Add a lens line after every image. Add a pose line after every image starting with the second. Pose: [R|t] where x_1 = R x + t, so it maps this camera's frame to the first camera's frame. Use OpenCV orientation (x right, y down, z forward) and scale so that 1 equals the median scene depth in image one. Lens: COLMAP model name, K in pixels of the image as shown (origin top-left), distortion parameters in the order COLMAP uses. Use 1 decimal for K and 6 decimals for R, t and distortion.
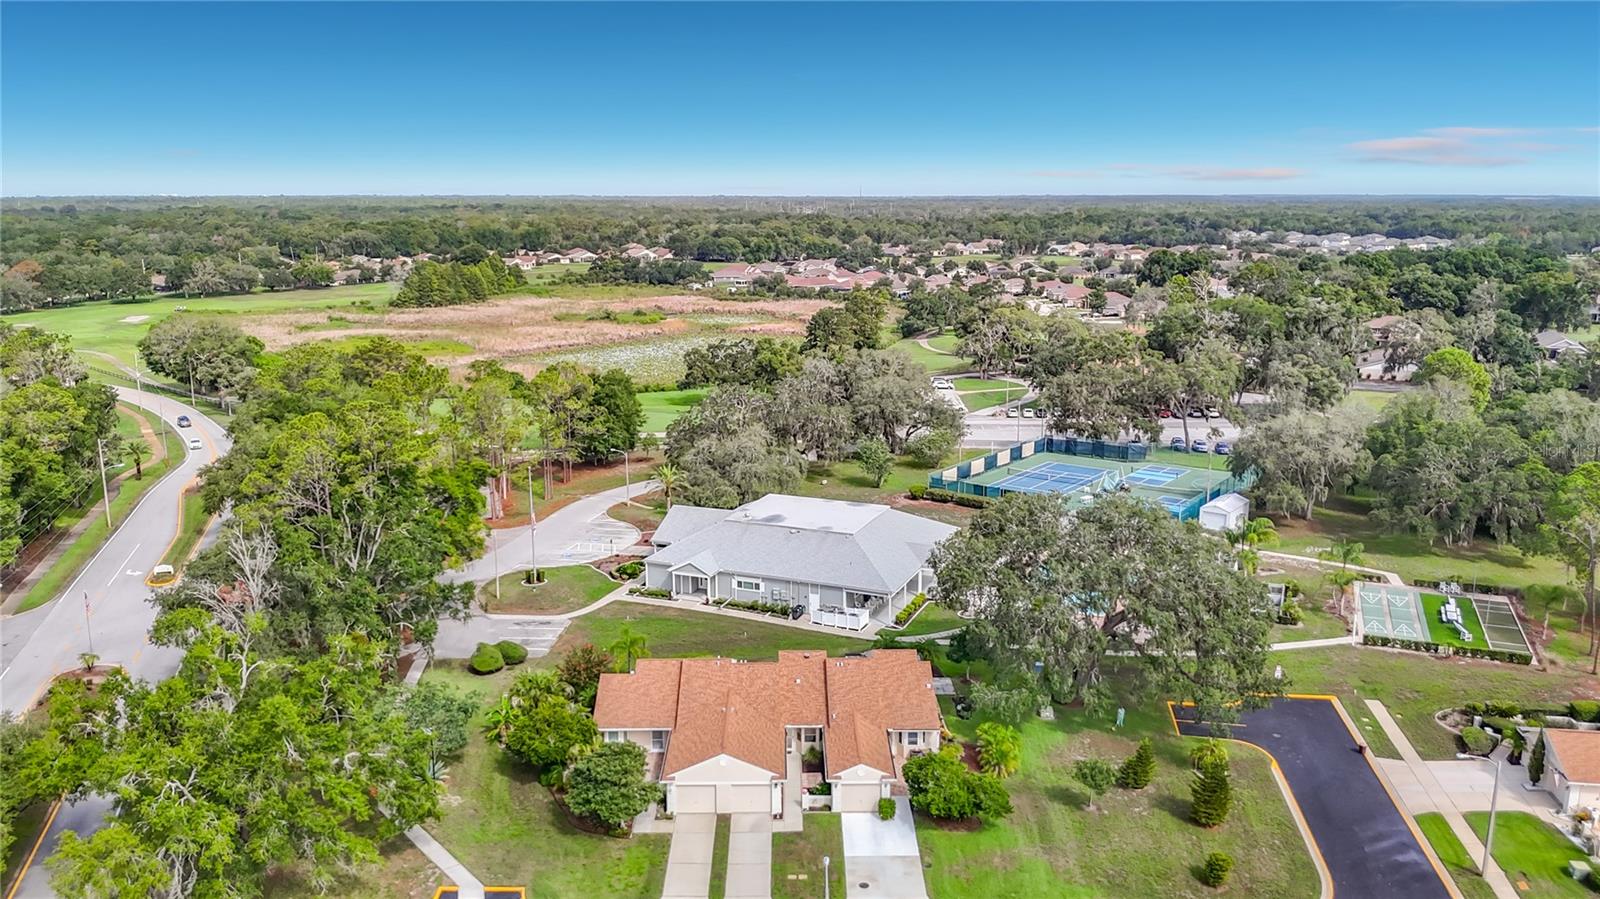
lens RADIAL K [[1156.6, 0, 799.9], [0, 1156.6, 440.5], [0, 0, 1]] dist [0.041602, -0.009770]
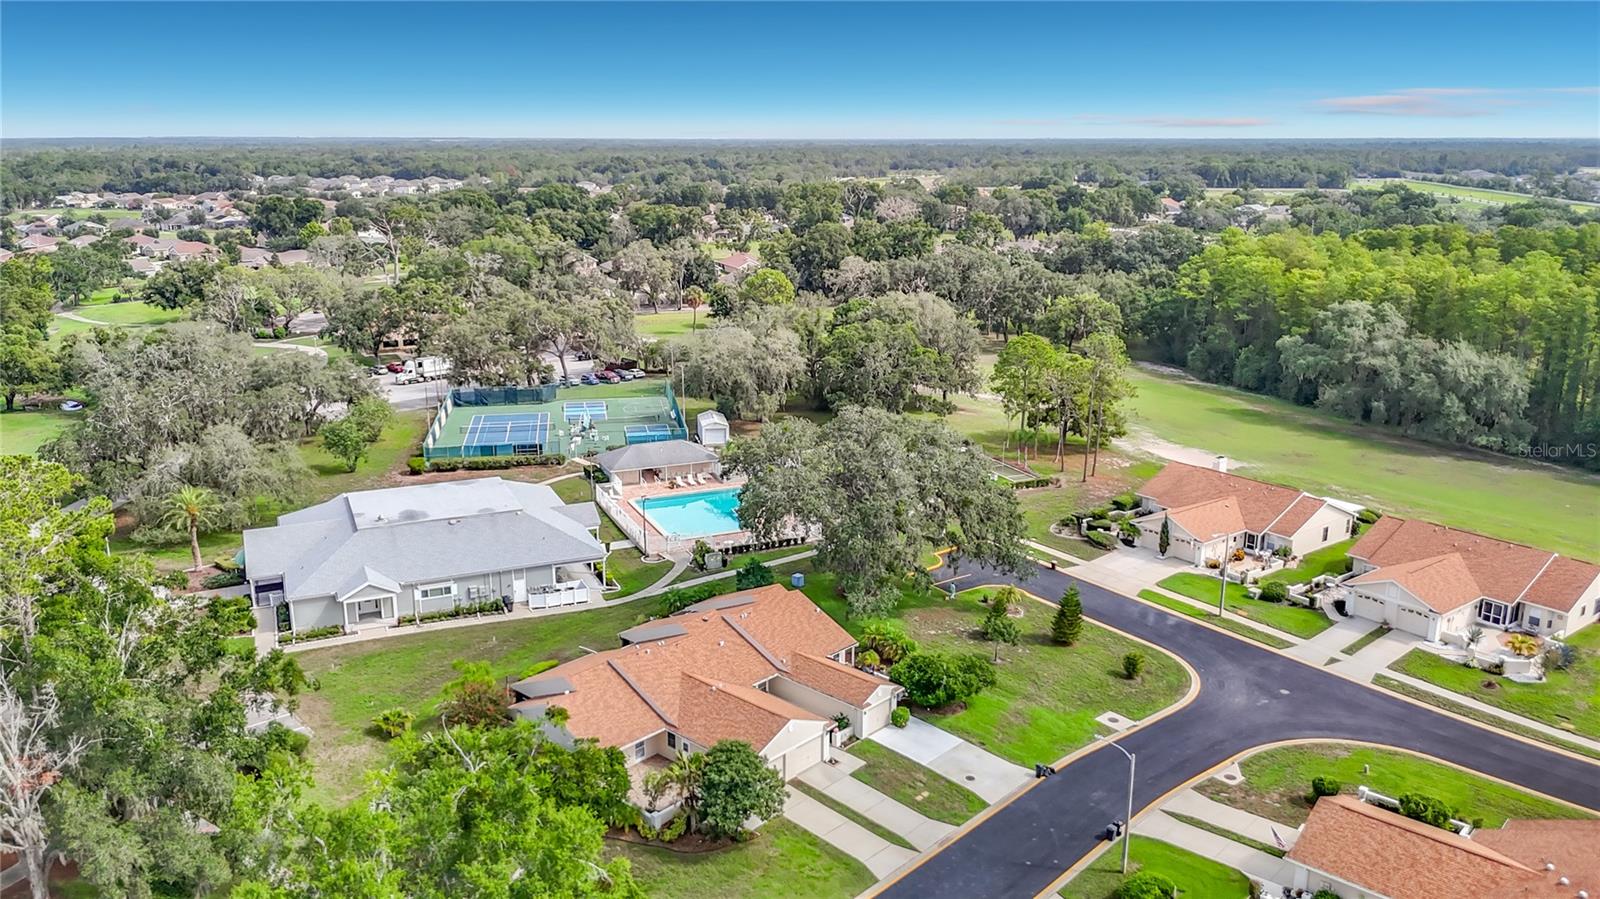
lens RADIAL K [[1156.6, 0, 800.2], [0, 1156.6, 450.1], [0, 0, 1]] dist [0.041602, -0.009770]
pose [[0.712320, -0.180385, 0.678279, -0.429500], [0.143837, 0.983415, 0.110479, -0.036913], [-0.686958, 0.018866, 0.726452, 0.181428]]
